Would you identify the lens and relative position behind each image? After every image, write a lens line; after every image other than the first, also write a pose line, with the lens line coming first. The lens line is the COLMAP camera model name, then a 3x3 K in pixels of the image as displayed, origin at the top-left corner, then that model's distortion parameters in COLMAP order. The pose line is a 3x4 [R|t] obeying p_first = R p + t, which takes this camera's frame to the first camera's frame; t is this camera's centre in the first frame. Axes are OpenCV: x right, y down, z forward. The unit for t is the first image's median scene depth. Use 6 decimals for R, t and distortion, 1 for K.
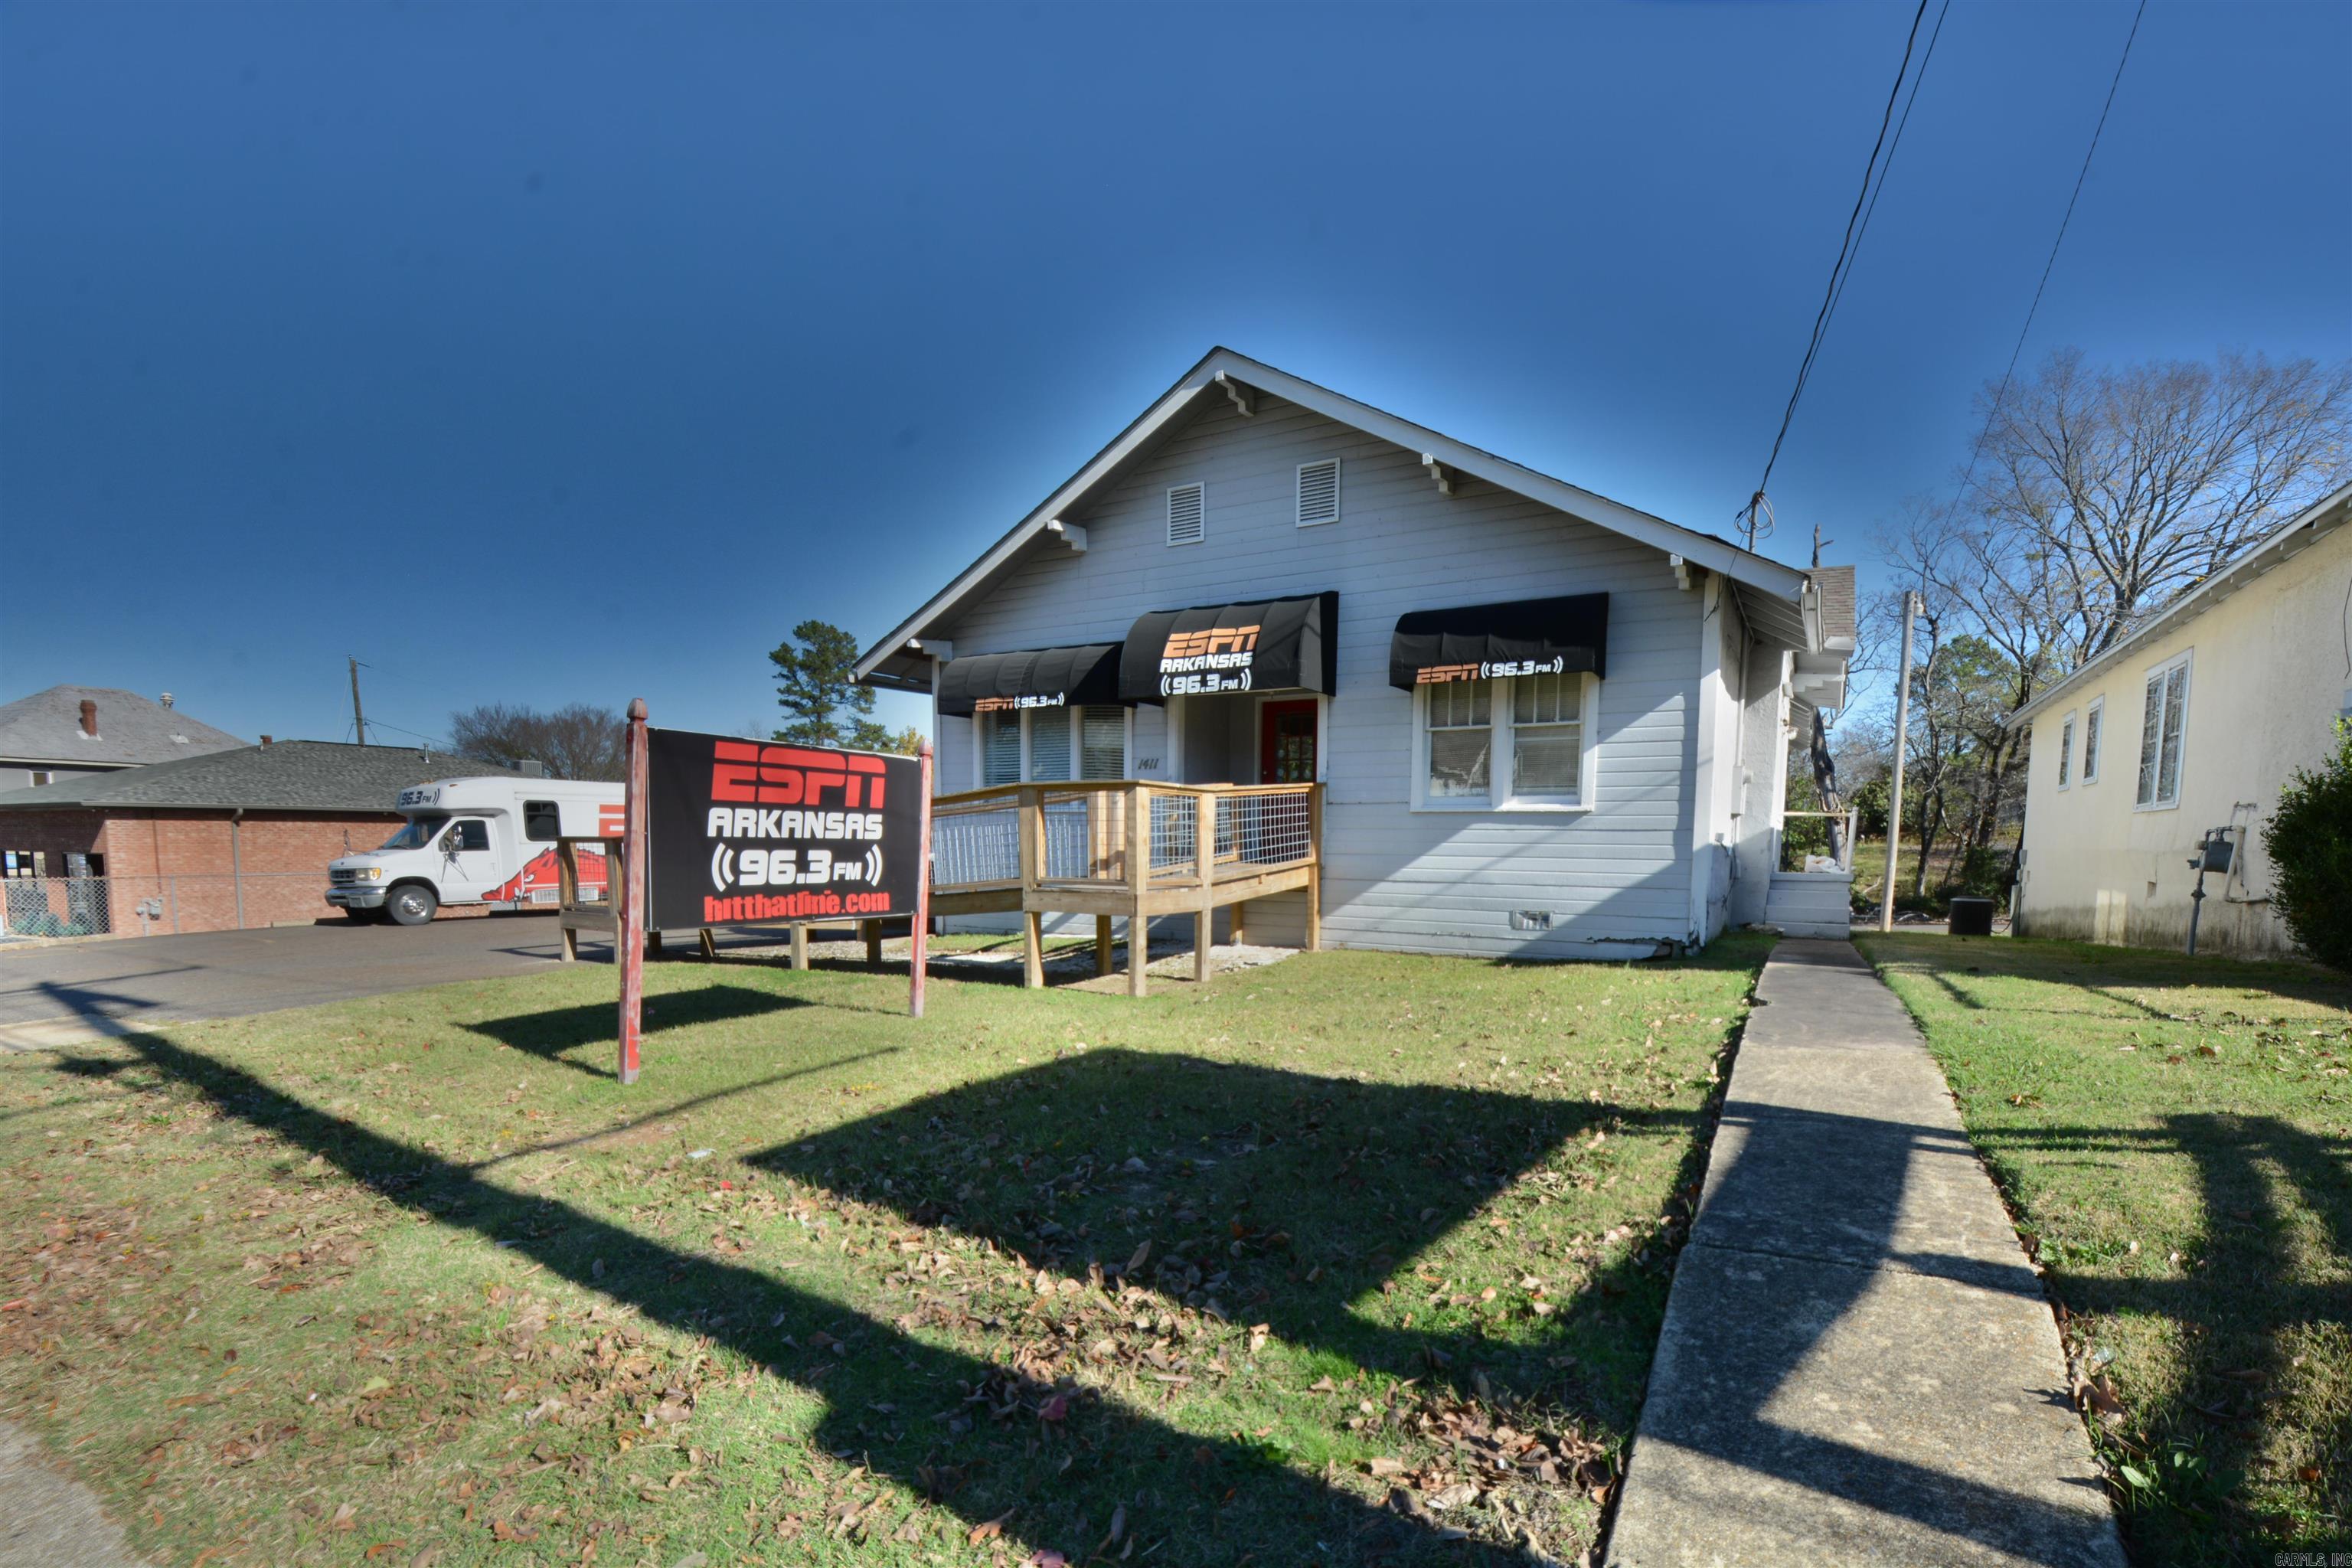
lens RADIAL K [[1031.0, 0, 1205.8], [0, 1031.0, 945.4], [0, 0, 1]] dist [0.020327, -0.023279]
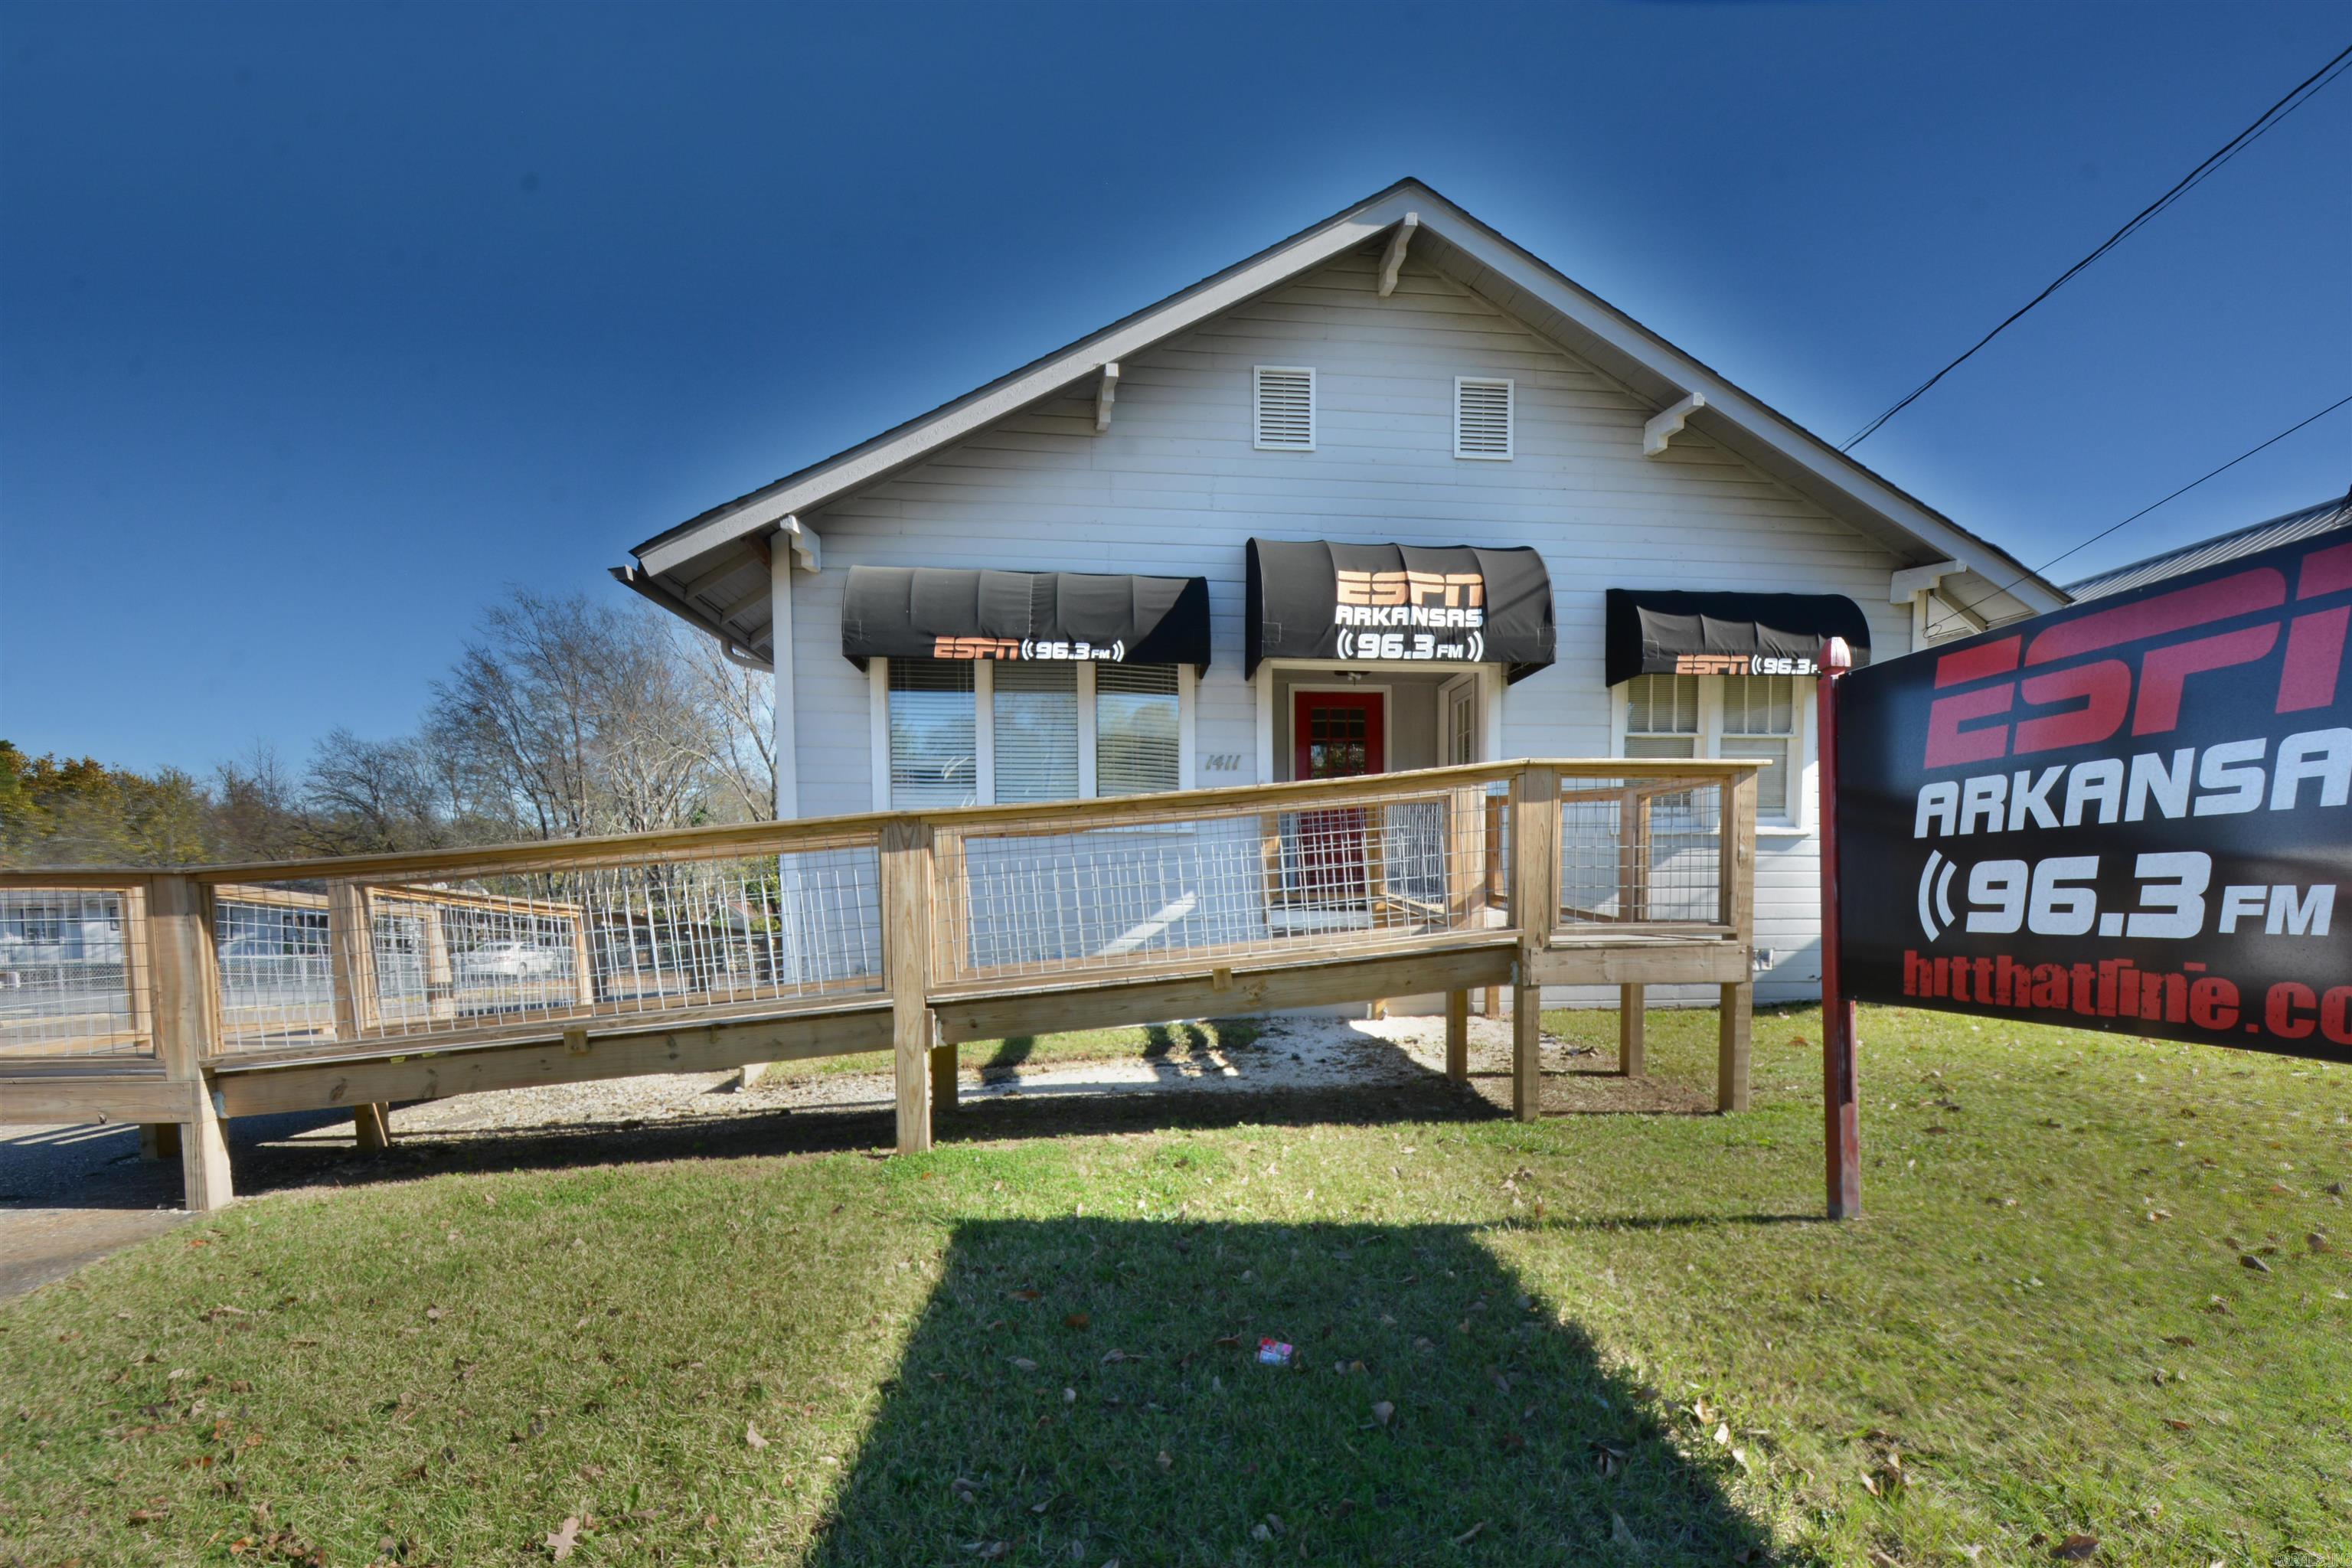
lens RADIAL K [[1046.4, 0, 1171.1], [0, 1046.4, 949.4], [0, 0, 1]] dist [0.023318, -0.023932]
pose [[0.803195, -0.046638, 0.593887, -0.577213], [0.075989, 0.996808, -0.024491, -0.046000], [-0.590849, 0.064800, 0.804176, 0.554457]]
